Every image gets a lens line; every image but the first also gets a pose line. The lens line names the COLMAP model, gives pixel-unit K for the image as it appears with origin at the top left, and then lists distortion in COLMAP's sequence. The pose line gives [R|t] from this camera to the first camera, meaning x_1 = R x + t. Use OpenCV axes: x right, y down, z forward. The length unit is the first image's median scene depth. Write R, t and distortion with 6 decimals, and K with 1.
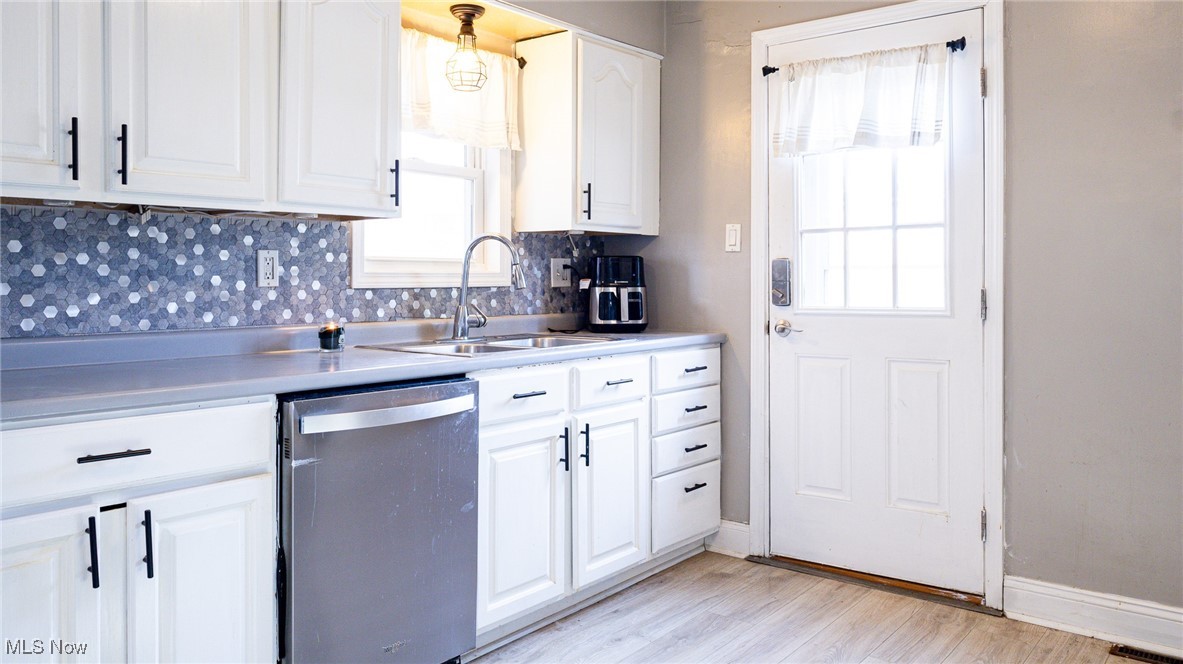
lens RADIAL K [[891.2, 0, 565.4], [0, 891.2, 288.7], [0, 0, 1]] dist [-0.005856, 0.005837]
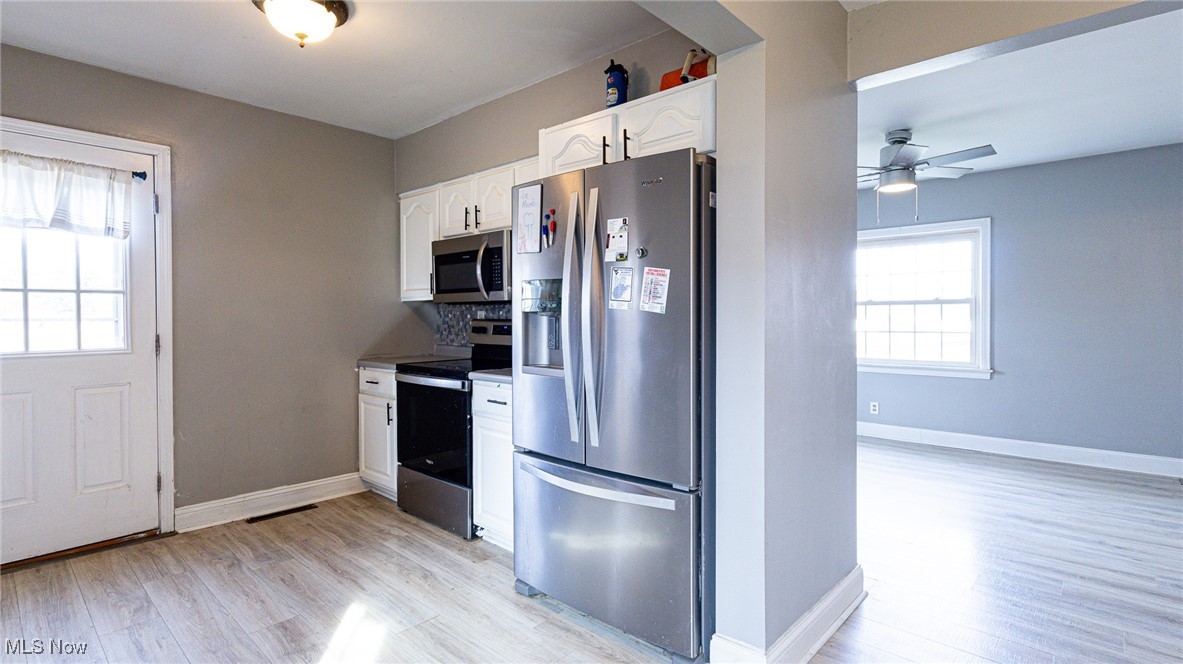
lens RADIAL K [[567.7, 0, 594.1], [0, 567.7, 319.6], [0, 0, 1]] dist [0.005941, 0.000606]
pose [[0.060279, -0.006542, 0.998160, -0.561321], [0.005837, 0.999964, 0.006201, -0.031468], [-0.998165, 0.005452, 0.060315, 0.185328]]
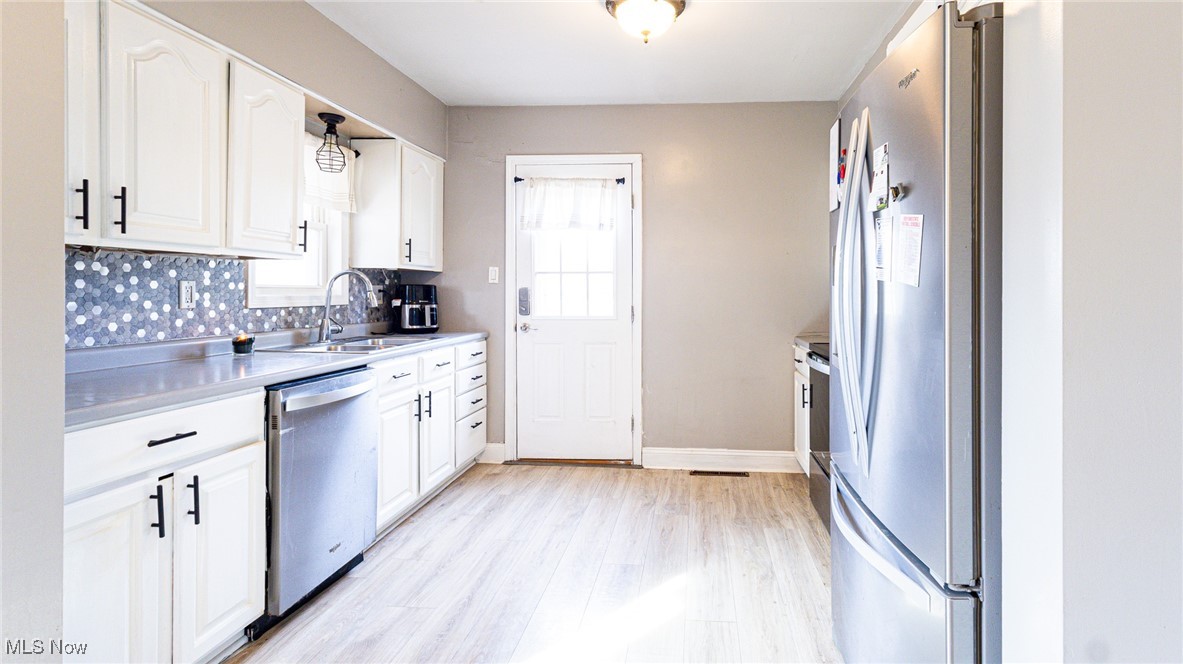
lens RADIAL K [[579.1, 0, 648.9], [0, 579.1, 299.4], [0, 0, 1]] dist [-0.001768, 0.005179]
pose [[0.821830, -0.000717, 0.569732, -0.268450], [-0.000333, 0.999998, 0.001738, -0.017879], [-0.569732, -0.001618, 0.821829, -0.095038]]
